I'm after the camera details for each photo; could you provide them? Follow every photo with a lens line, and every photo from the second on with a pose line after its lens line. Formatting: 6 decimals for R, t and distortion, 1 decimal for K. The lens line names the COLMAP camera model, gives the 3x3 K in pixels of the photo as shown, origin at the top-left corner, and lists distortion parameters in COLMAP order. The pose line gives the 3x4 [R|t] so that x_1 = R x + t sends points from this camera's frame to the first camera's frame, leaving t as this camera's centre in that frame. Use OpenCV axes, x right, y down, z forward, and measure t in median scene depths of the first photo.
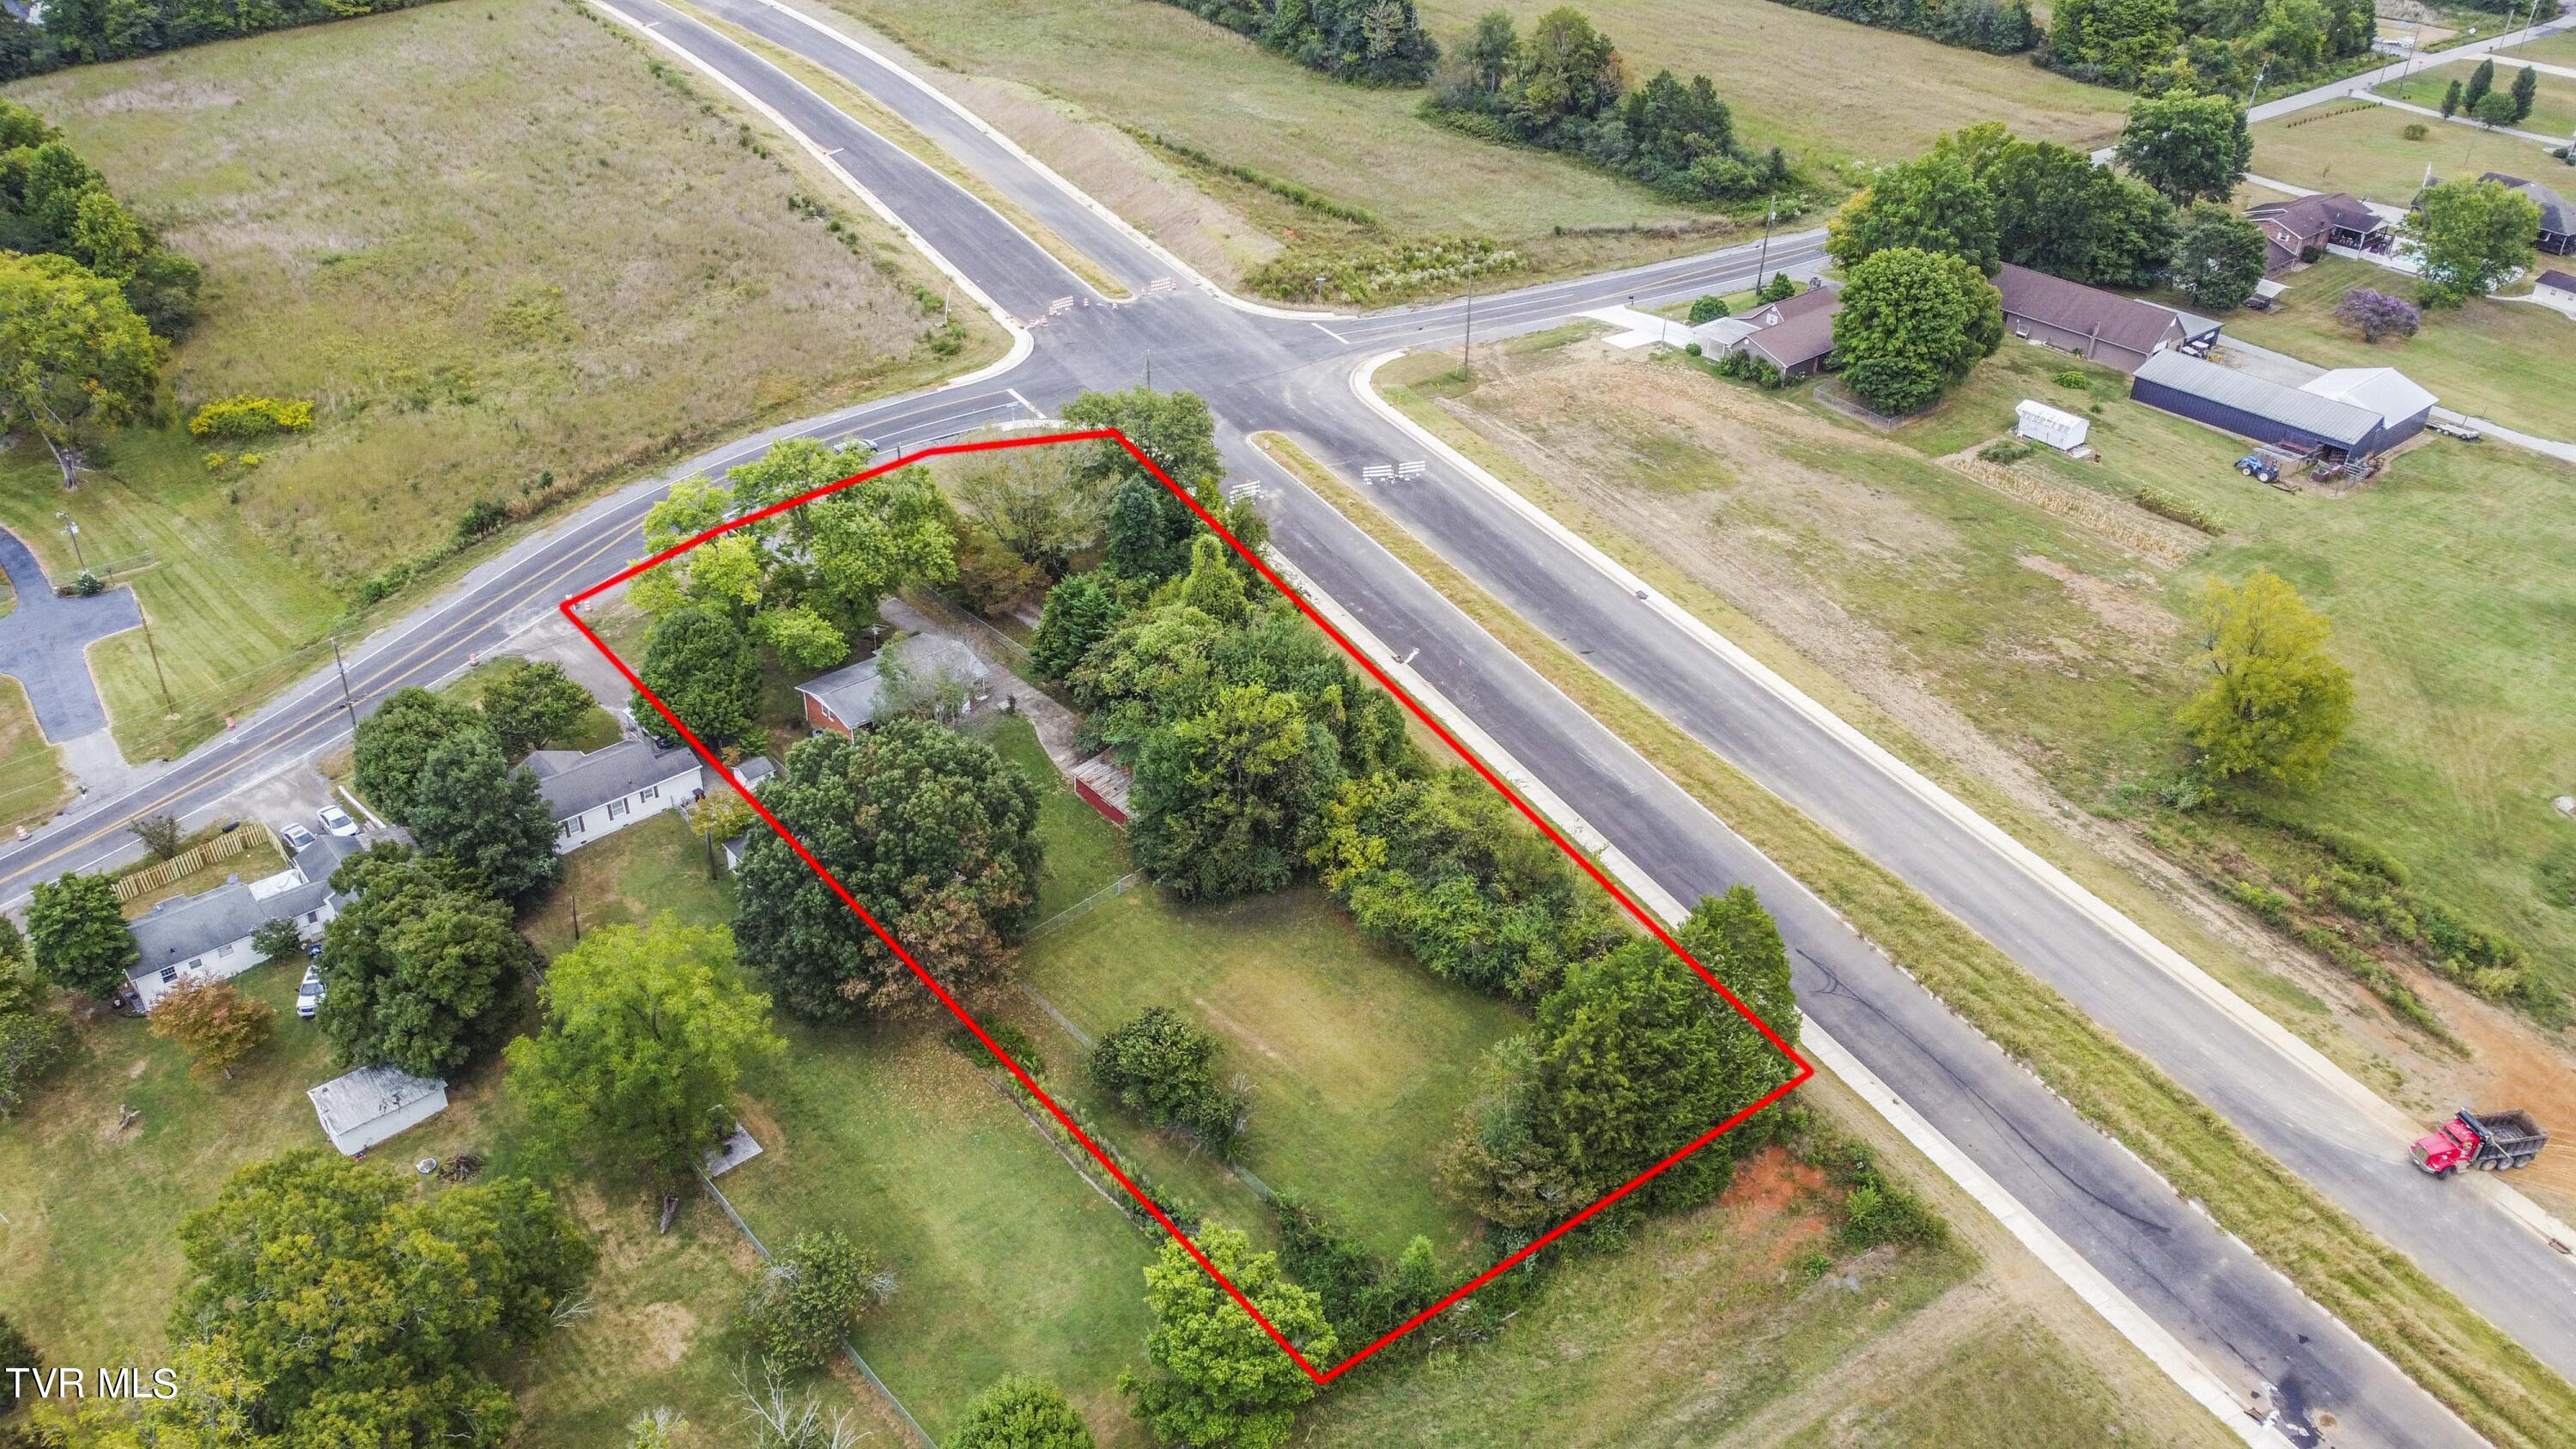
lens RADIAL K [[1960.4, 0, 1280.2], [0, 1960.4, 723.2], [0, 0, 1]] dist [0.007205, -0.002464]
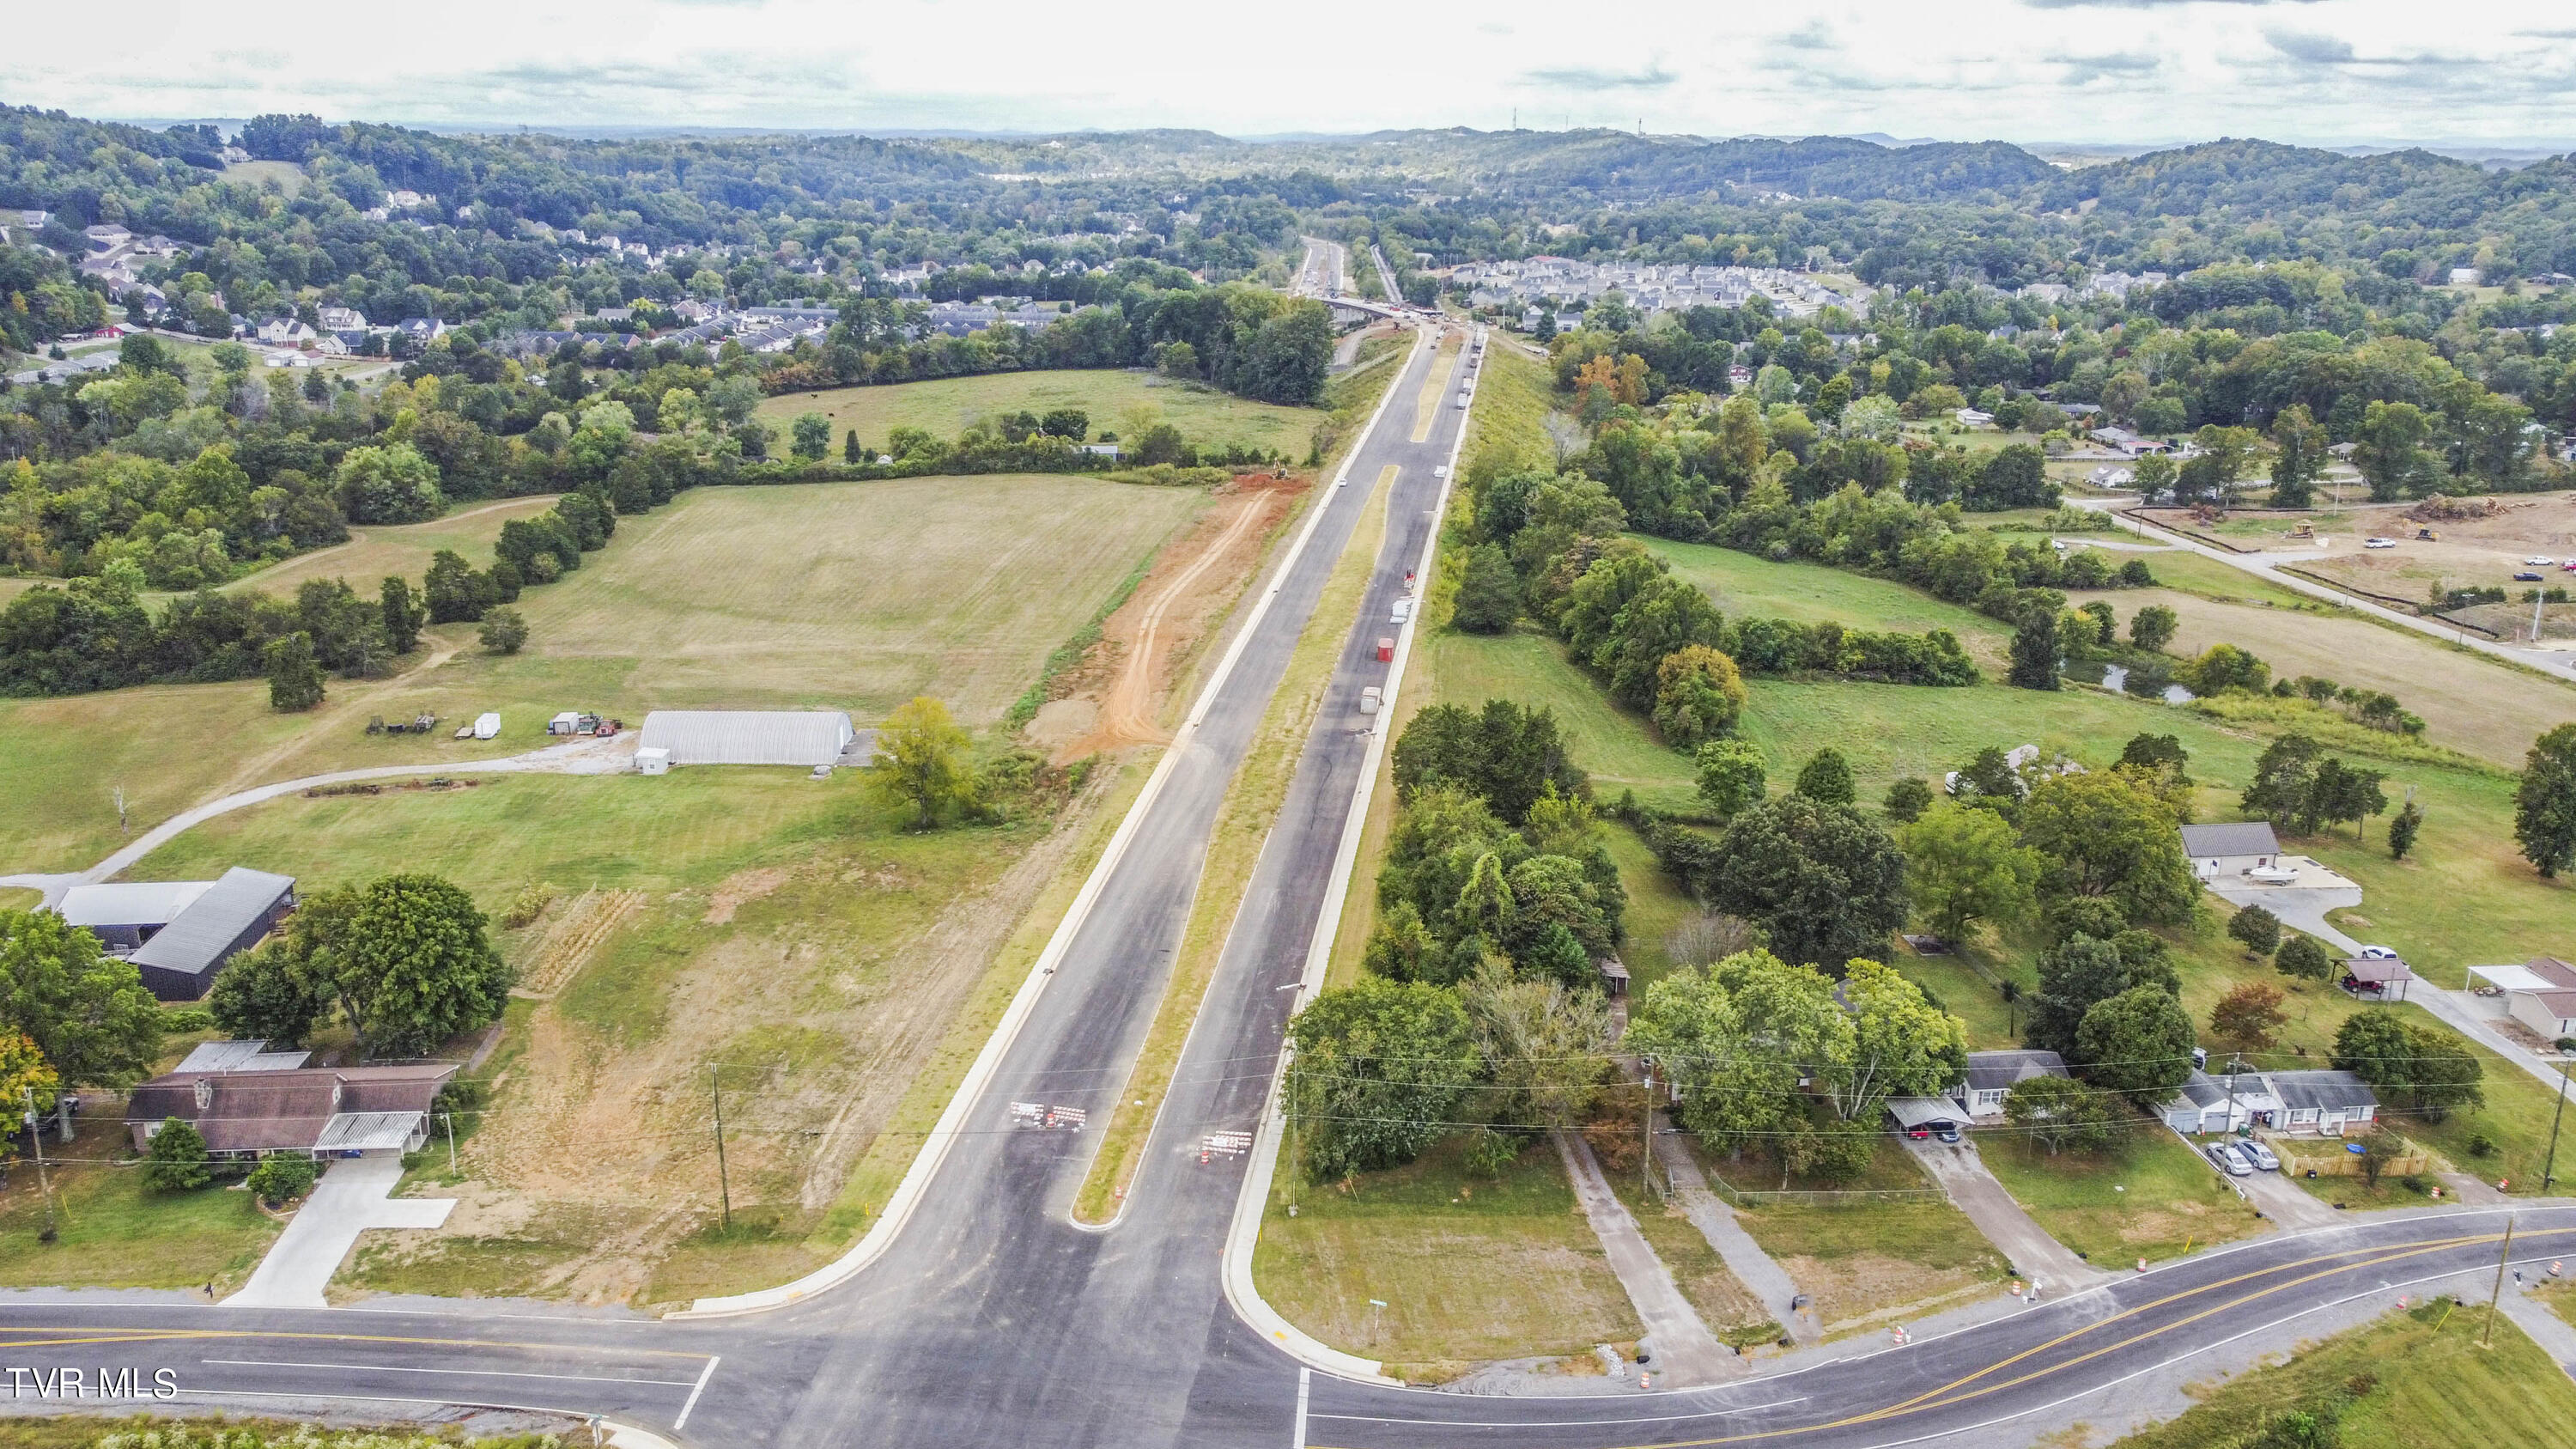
lens RADIAL K [[1949.9, 0, 1282.2], [0, 1949.9, 722.4], [0, 0, 1]] dist [0.004874, -0.011113]
pose [[-0.817253, -0.195368, 0.542152, -0.422187], [0.278688, 0.689468, 0.668556, -0.735890], [-0.504411, 0.697471, -0.509023, 1.186910]]
